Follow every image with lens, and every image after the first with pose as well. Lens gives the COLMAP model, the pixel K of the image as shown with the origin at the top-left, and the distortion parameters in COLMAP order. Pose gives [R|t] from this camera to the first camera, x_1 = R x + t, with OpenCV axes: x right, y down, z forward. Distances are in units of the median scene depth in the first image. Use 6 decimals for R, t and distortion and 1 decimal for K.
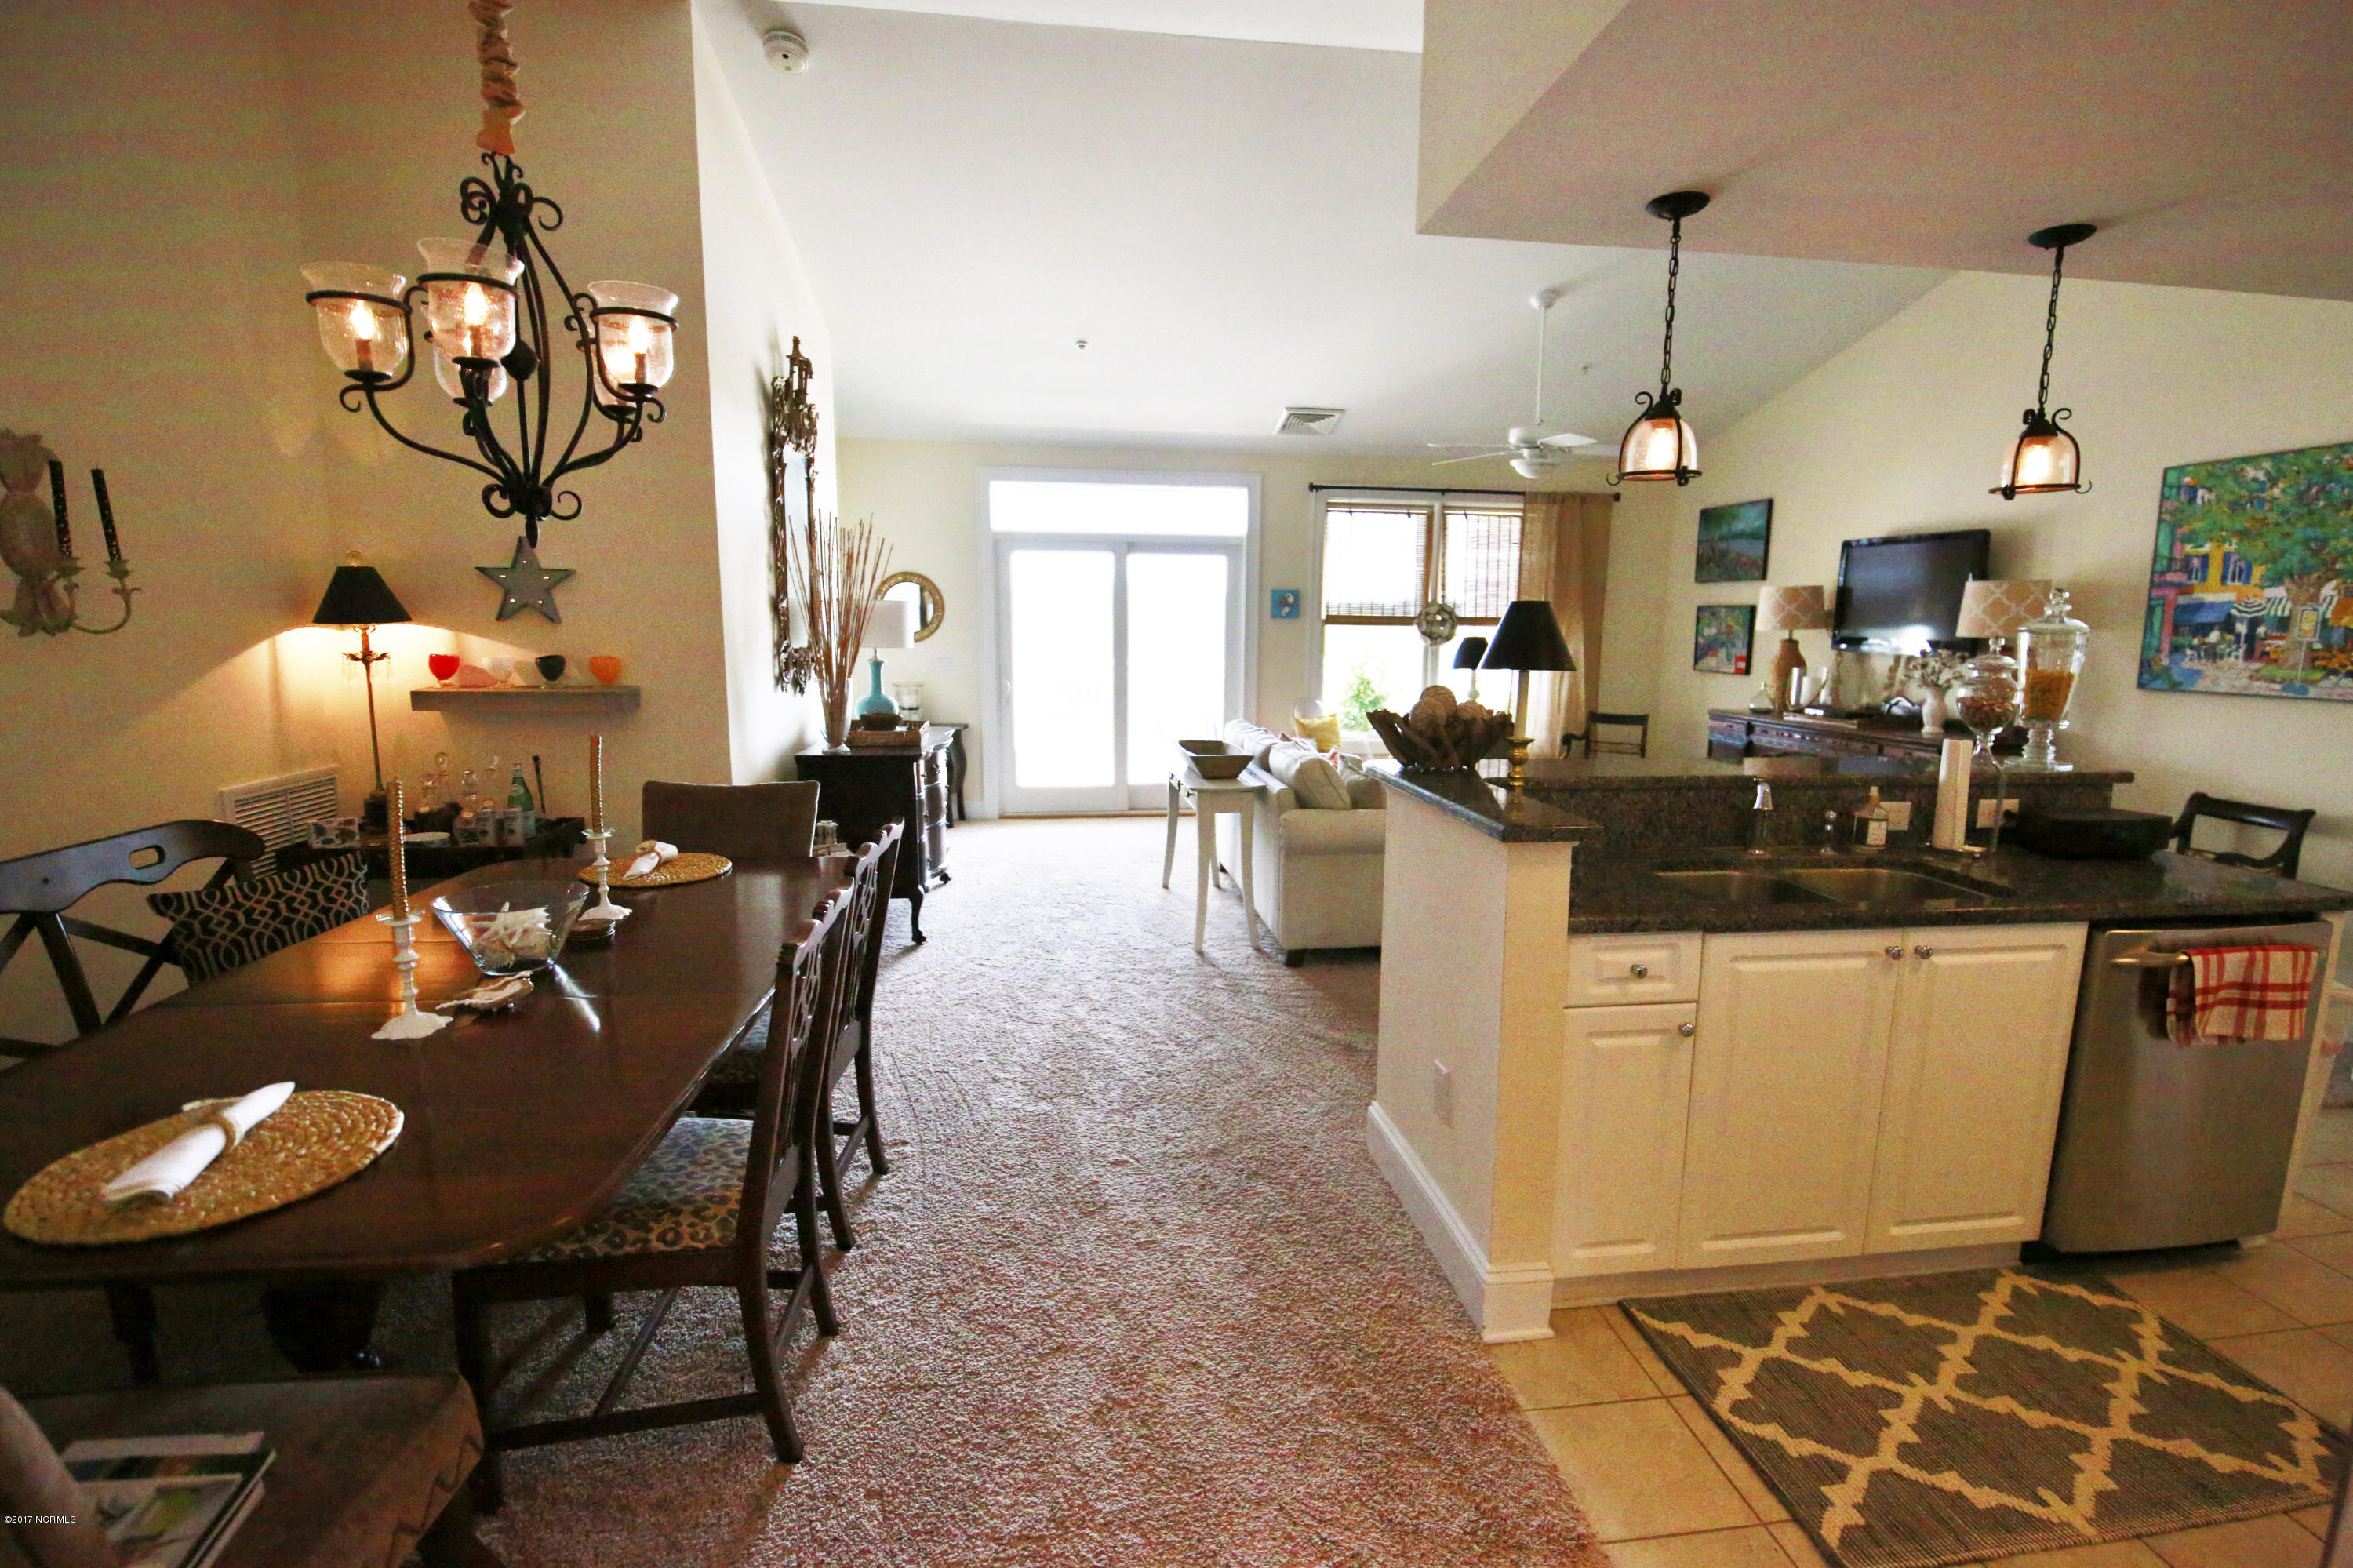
lens RADIAL K [[1077.7, 0, 1206.5], [0, 1077.7, 776.8], [0, 0, 1]] dist [-0.007596, -0.005286]
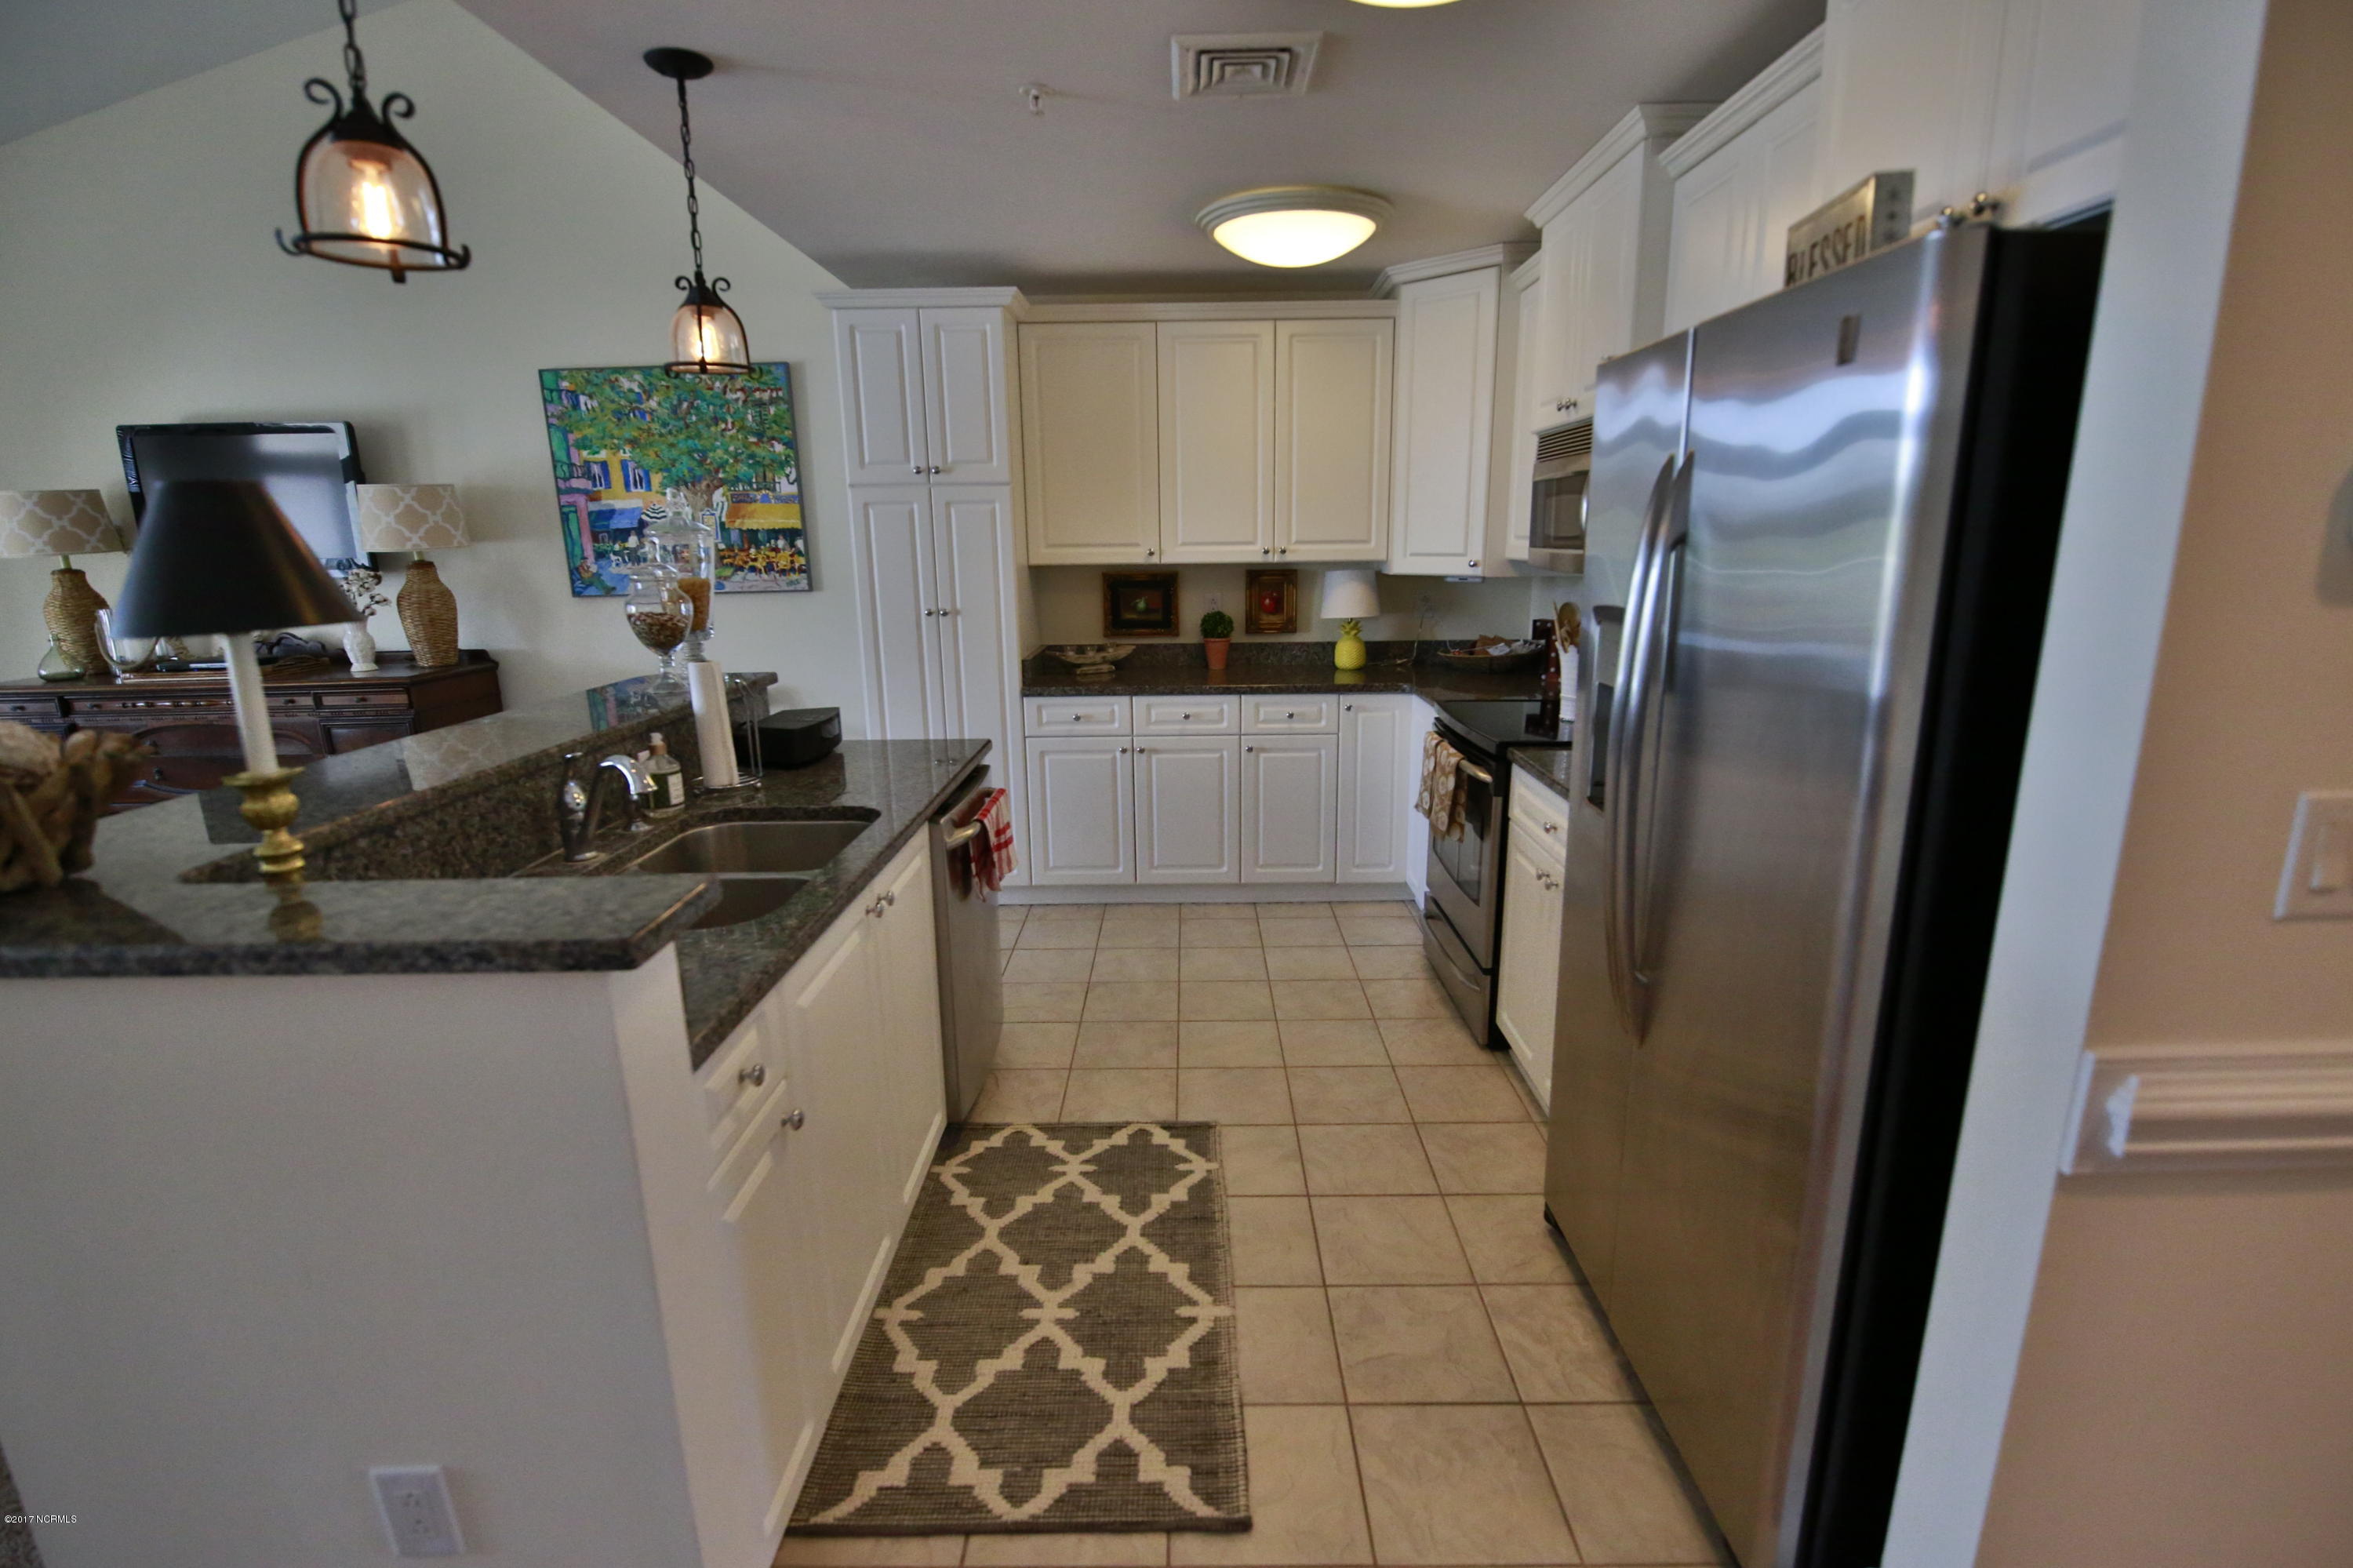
lens RADIAL K [[1077.7, 0, 1180.5], [0, 1077.7, 793.0], [0, 0, 1]] dist [-0.007596, -0.005286]
pose [[0.138010, -0.245420, 0.959543, -0.071869], [0.160433, 0.961558, 0.222861, -0.045068], [-0.977351, 0.123185, 0.172078, 0.340086]]
